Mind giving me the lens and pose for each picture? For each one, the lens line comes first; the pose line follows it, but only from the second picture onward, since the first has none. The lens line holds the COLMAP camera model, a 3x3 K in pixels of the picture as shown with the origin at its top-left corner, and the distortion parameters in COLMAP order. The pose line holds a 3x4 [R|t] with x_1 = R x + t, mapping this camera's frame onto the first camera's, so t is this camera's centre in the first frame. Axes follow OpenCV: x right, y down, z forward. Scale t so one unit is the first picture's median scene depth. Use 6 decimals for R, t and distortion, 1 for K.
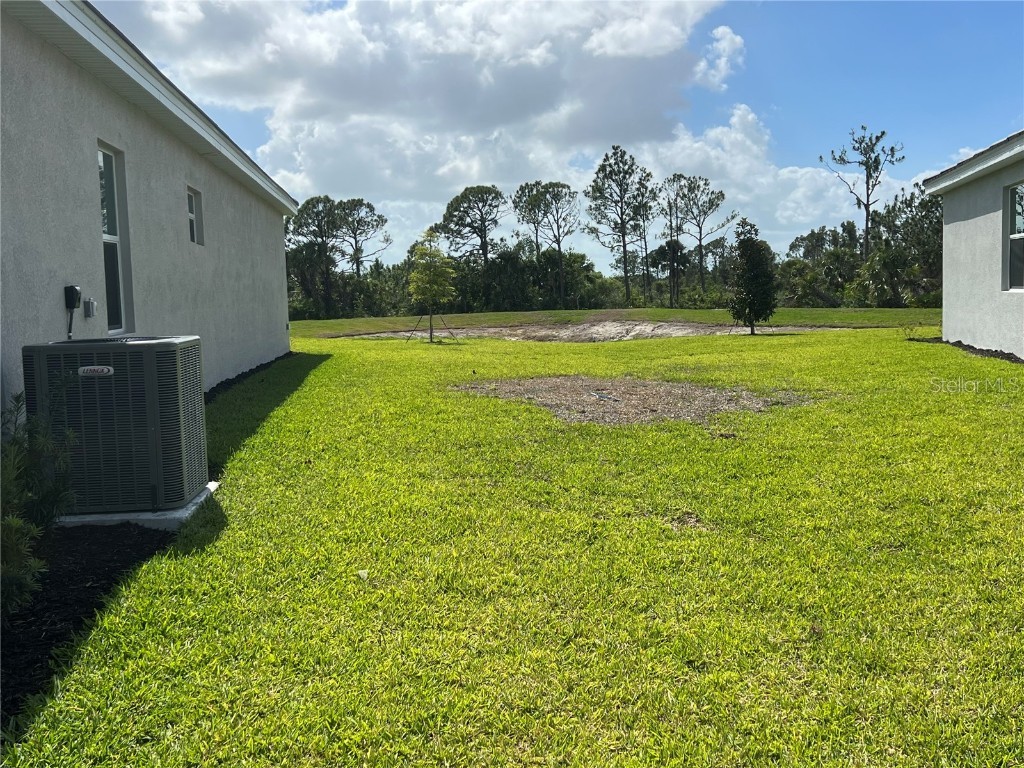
lens RADIAL K [[1095.9, 0, 503.3], [0, 1095.9, 387.4], [0, 0, 1]] dist [0.100097, -0.239535]
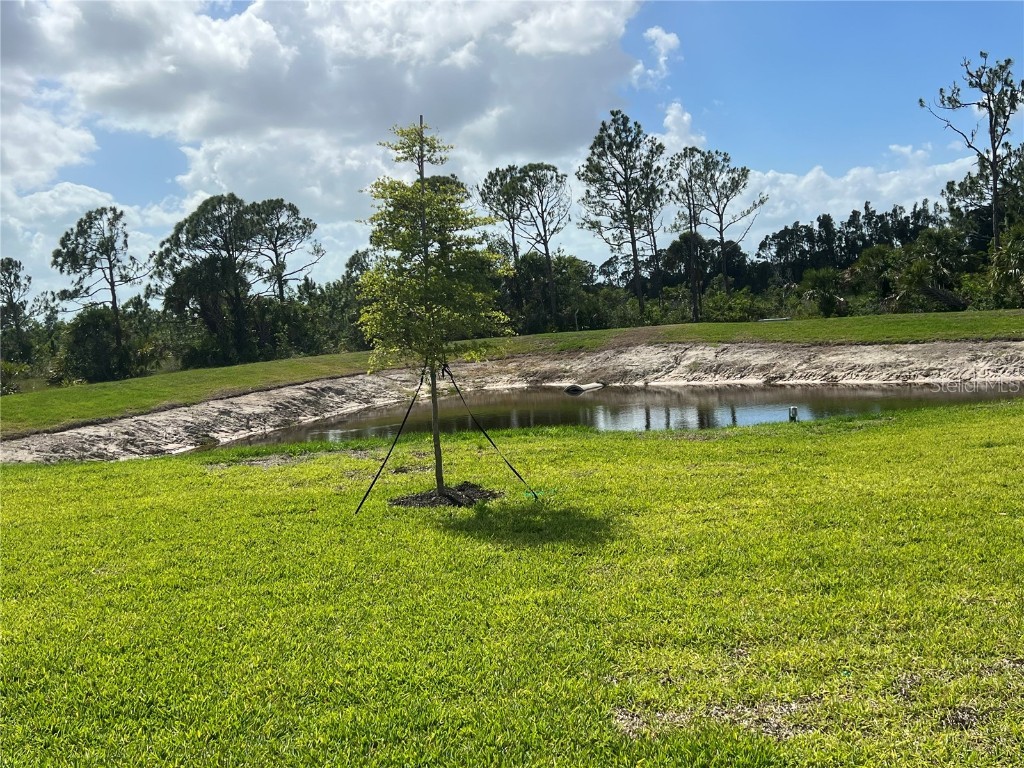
lens RADIAL K [[1095.9, 0, 503.3], [0, 1095.9, 387.4], [0, 0, 1]] dist [0.100097, -0.239535]
pose [[0.997106, -0.055421, 0.052036, -0.023156], [0.056208, 0.998324, -0.013779, -0.022738], [-0.051185, 0.016664, 0.998550, 0.241764]]
